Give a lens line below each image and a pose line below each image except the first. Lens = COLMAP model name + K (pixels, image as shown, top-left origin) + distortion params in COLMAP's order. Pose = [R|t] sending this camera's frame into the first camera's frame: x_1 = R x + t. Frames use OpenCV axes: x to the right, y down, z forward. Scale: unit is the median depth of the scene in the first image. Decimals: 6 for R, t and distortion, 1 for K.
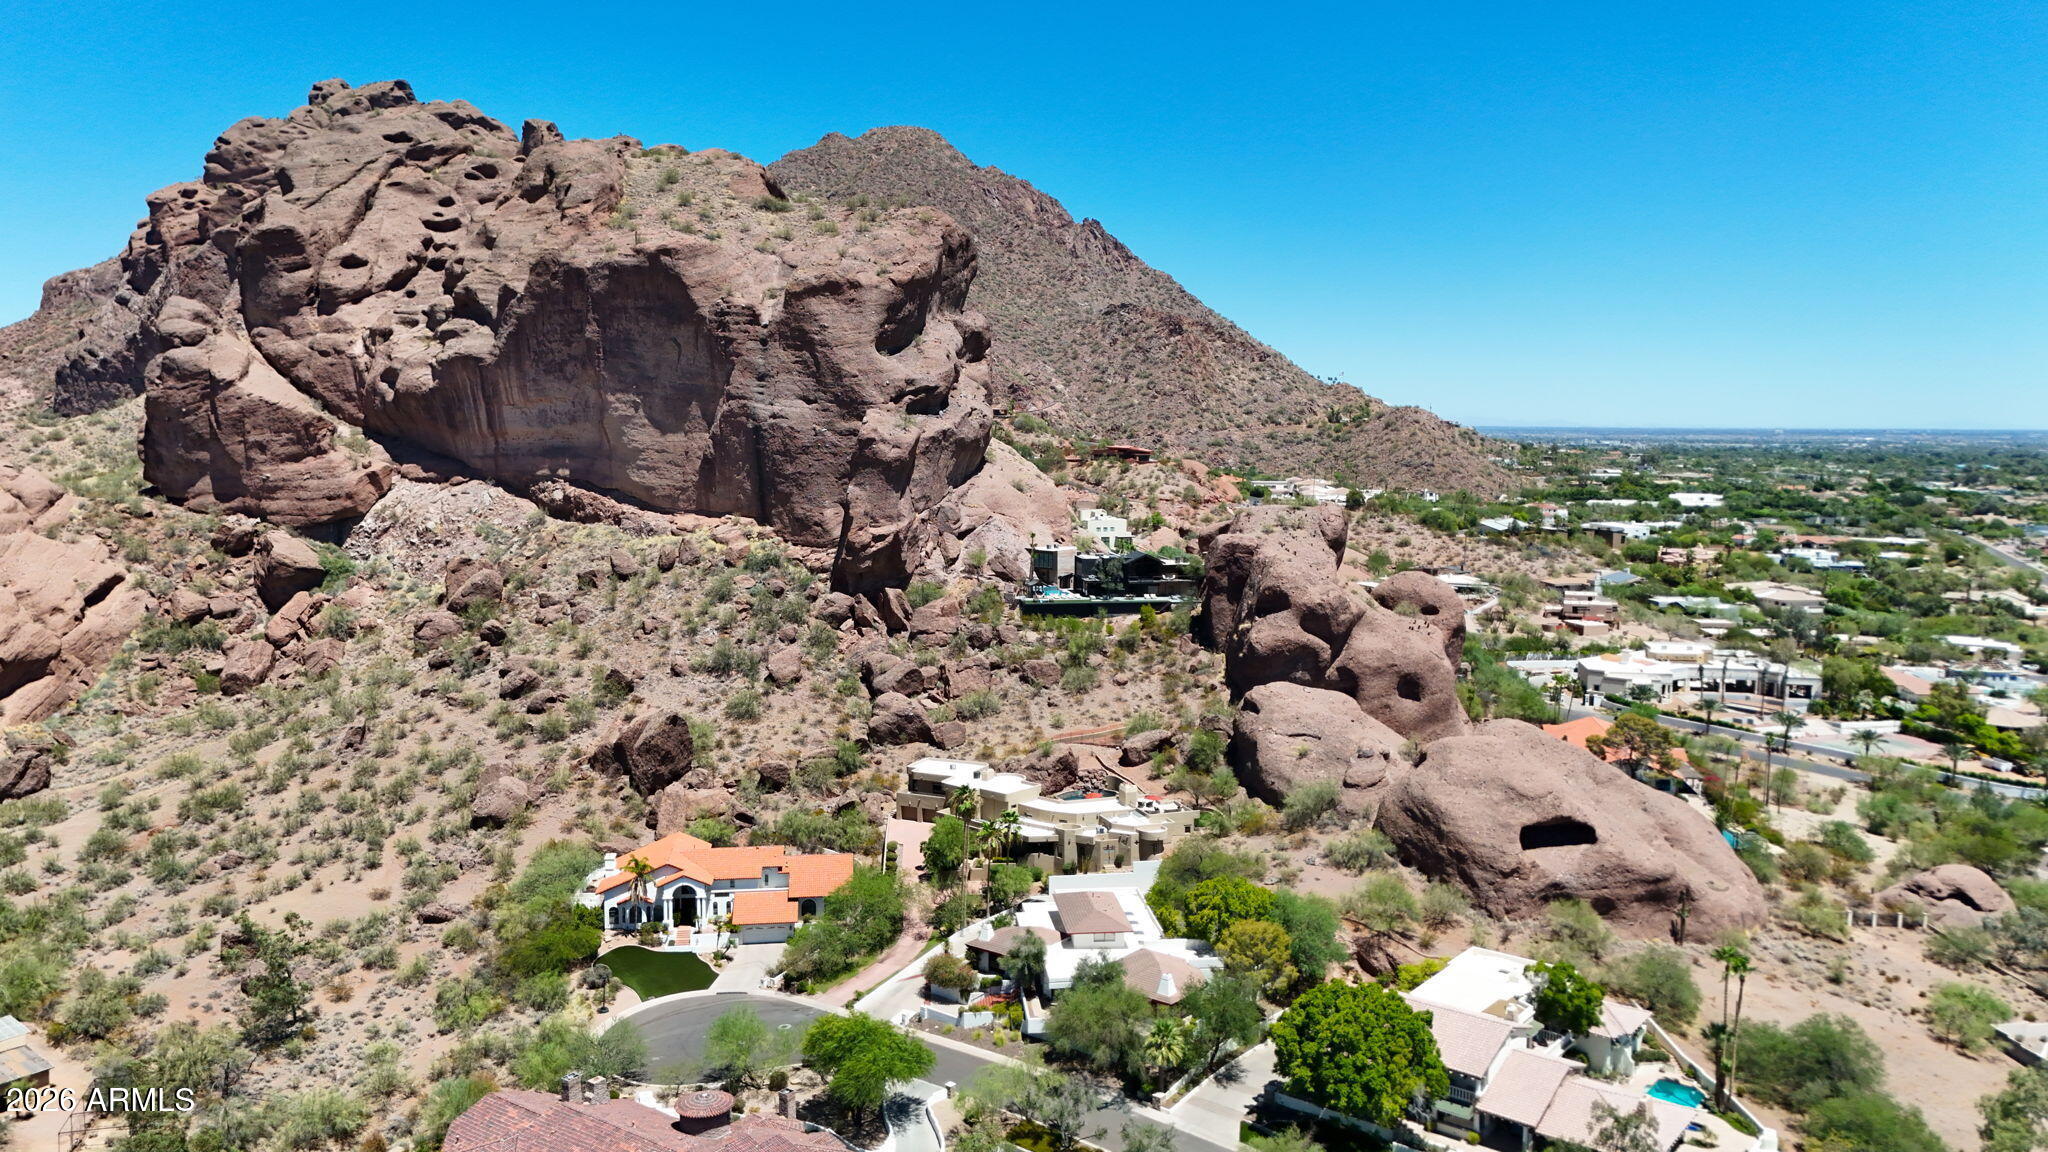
lens RADIAL K [[1513.5, 0, 1024.0], [0, 1513.5, 576.0], [0, 0, 1]] dist [0.089308, -0.111615]
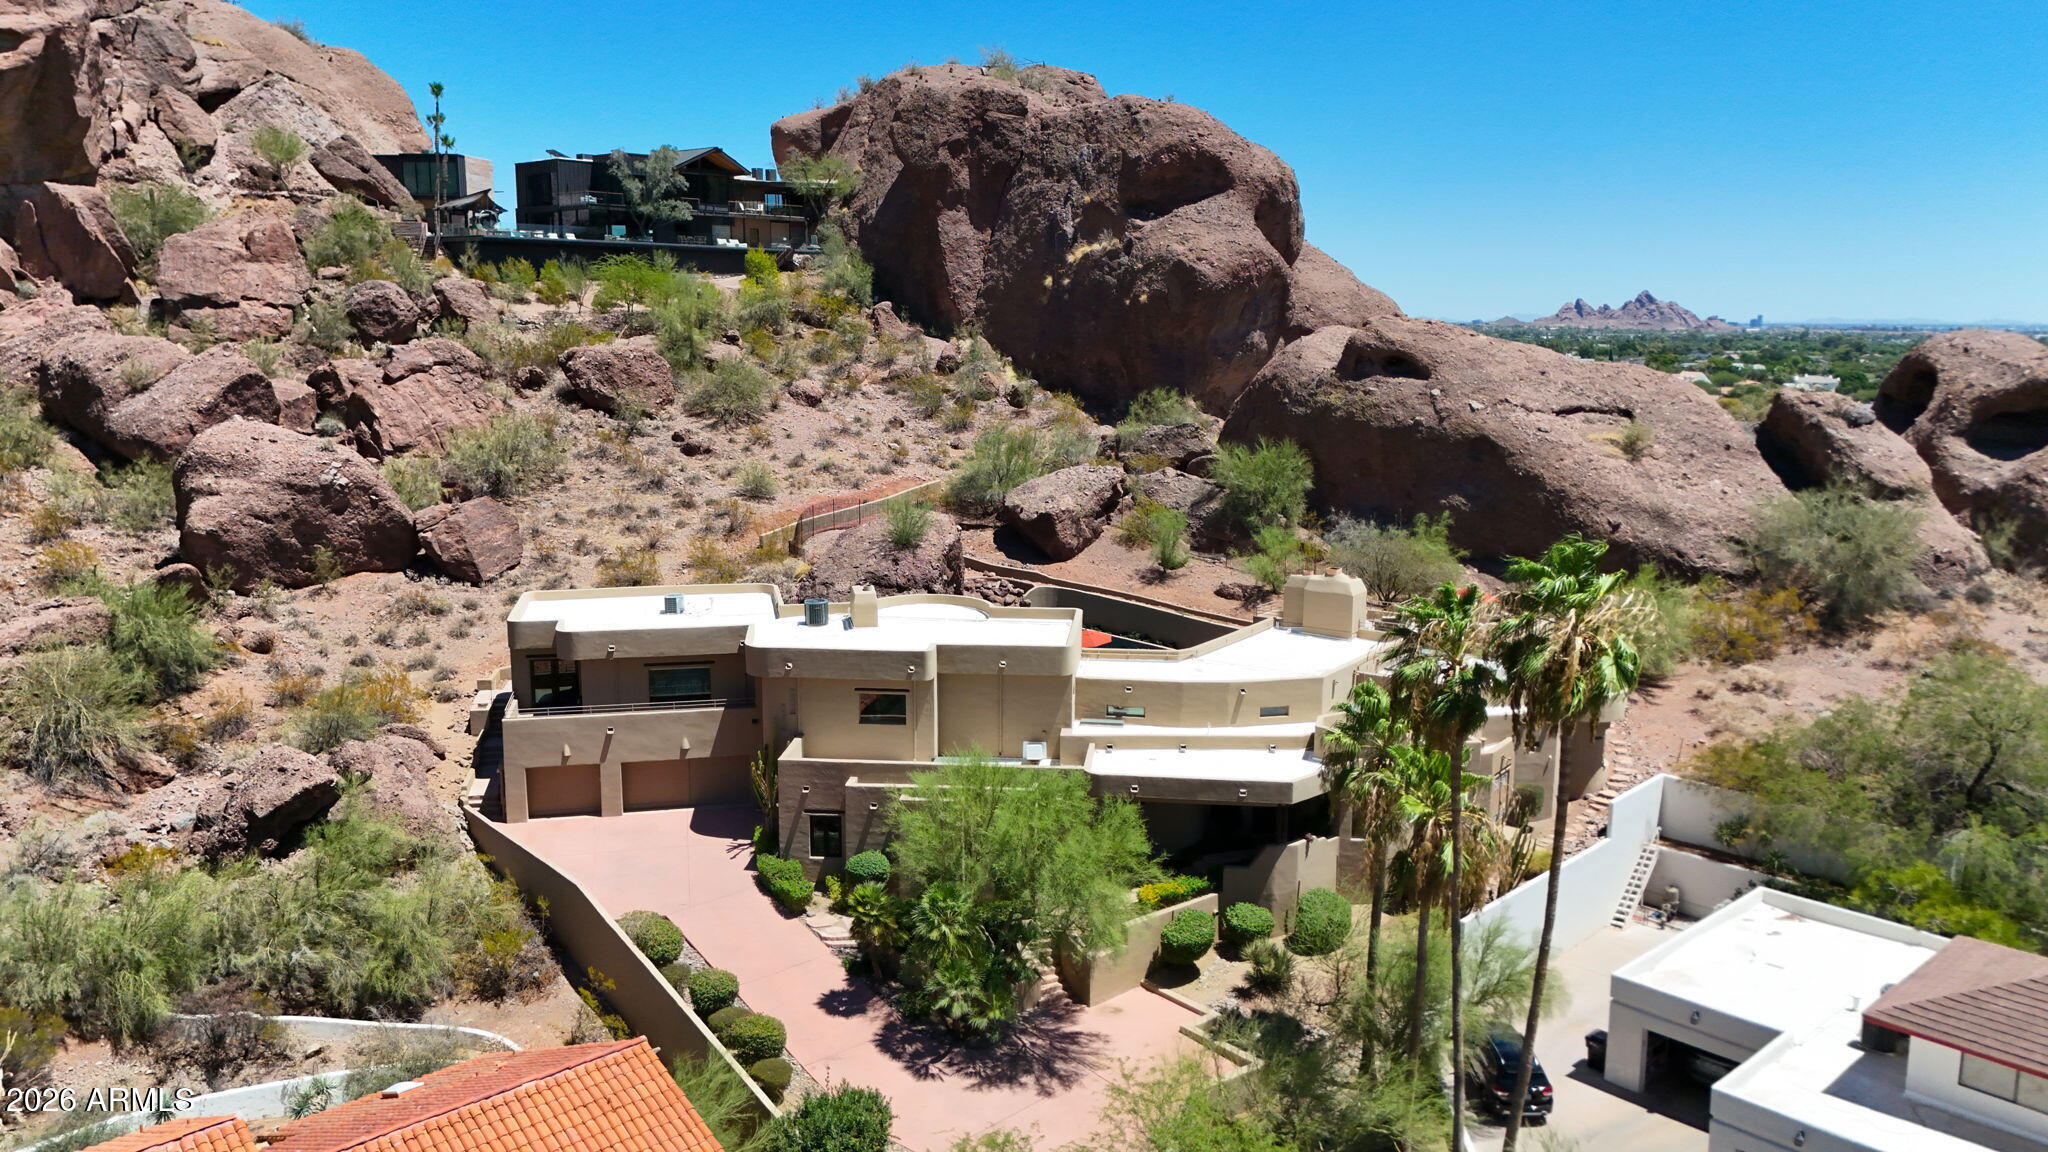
lens RADIAL K [[1513.5, 0, 1024.0], [0, 1513.5, 576.0], [0, 0, 1]] dist [0.089308, -0.111615]
pose [[0.800794, -0.099160, 0.590675, -0.123680], [0.058212, 0.994416, 0.088019, 0.075777], [-0.596105, -0.036101, 0.802095, 0.557256]]
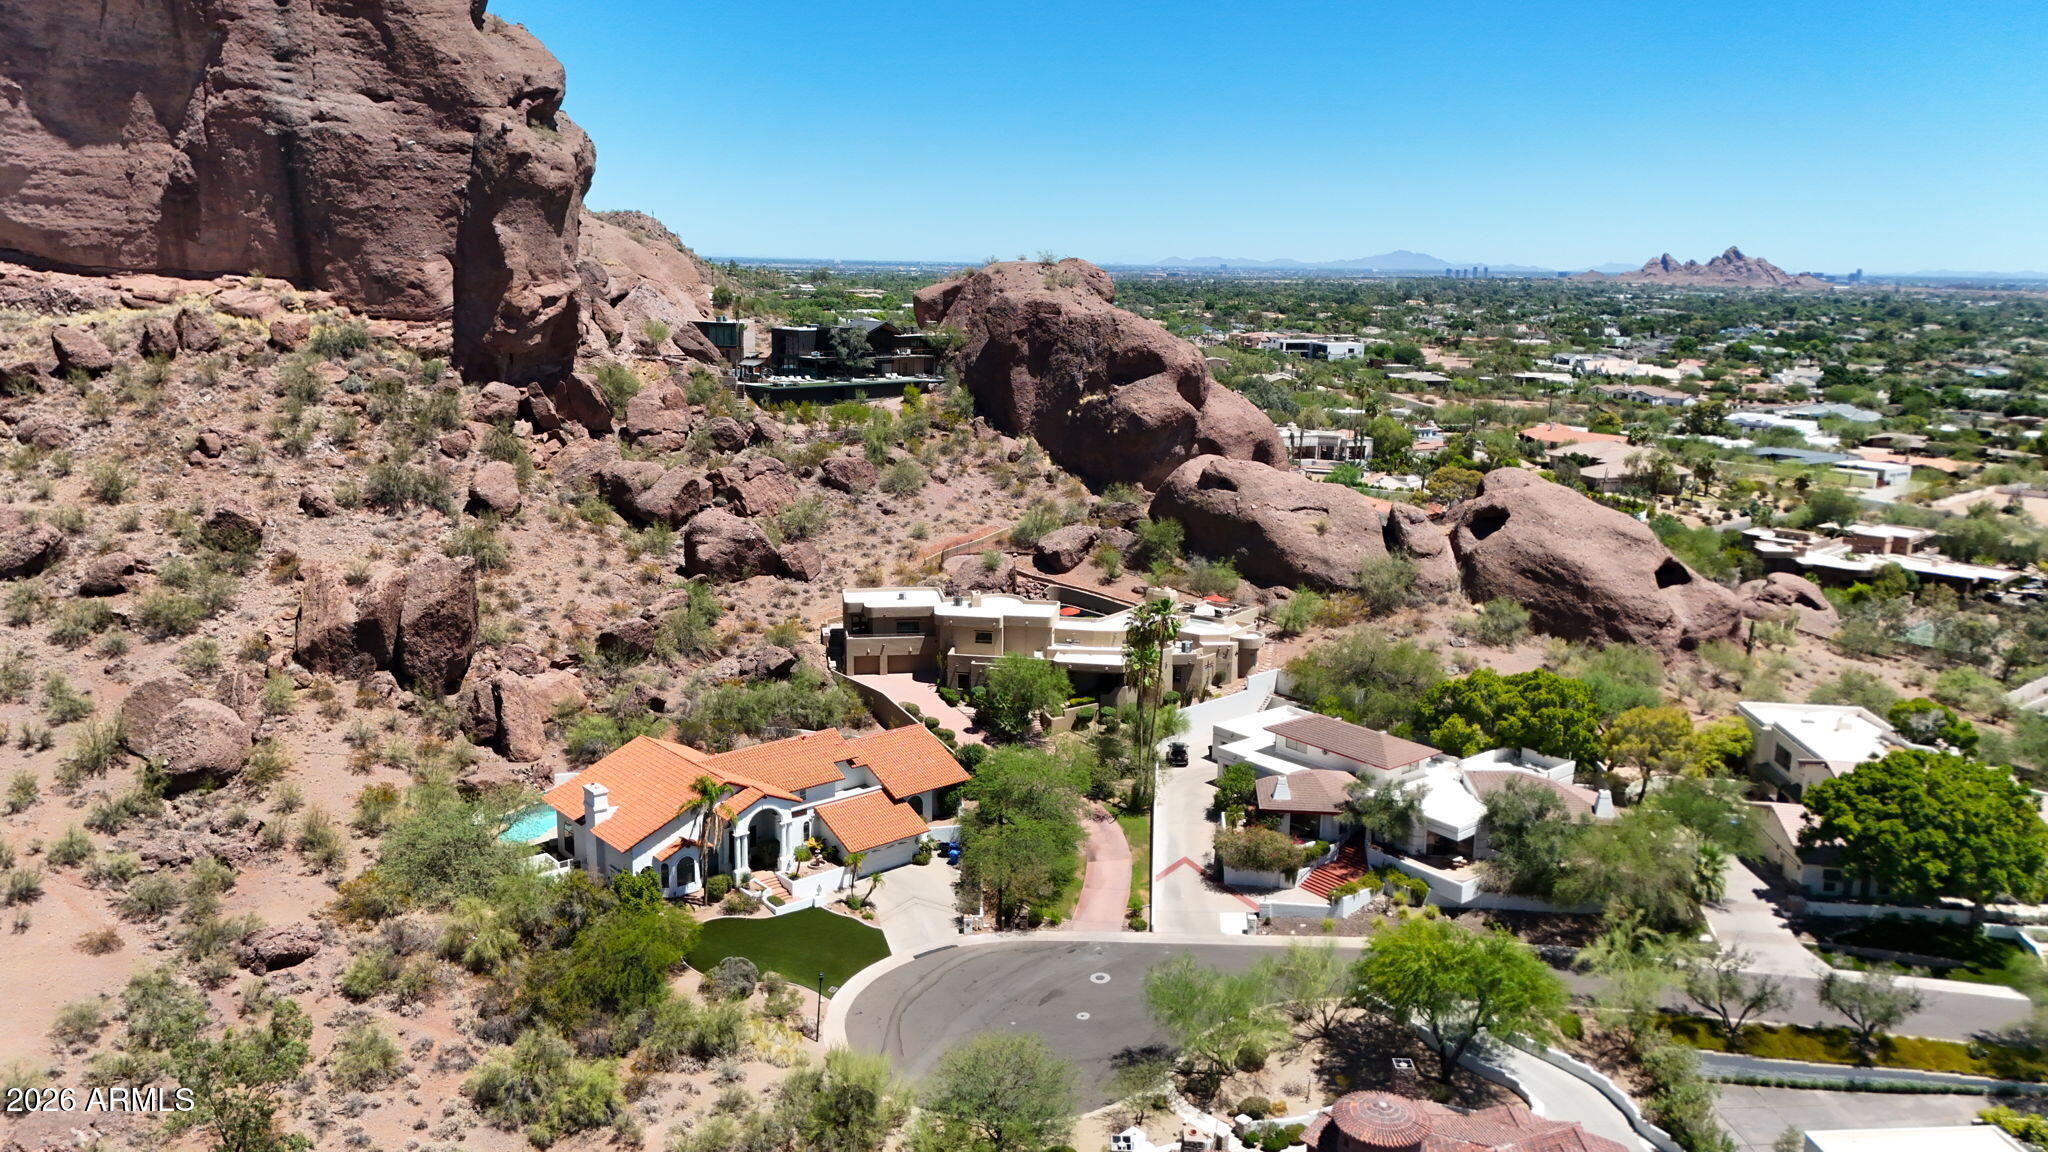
lens RADIAL K [[1513.5, 0, 1024.0], [0, 1513.5, 576.0], [0, 0, 1]] dist [0.089308, -0.111615]
pose [[0.830758, -0.104197, 0.546794, -0.300930], [0.044767, 0.991648, 0.120953, 0.023747], [-0.554830, -0.076005, 0.828484, 0.277707]]
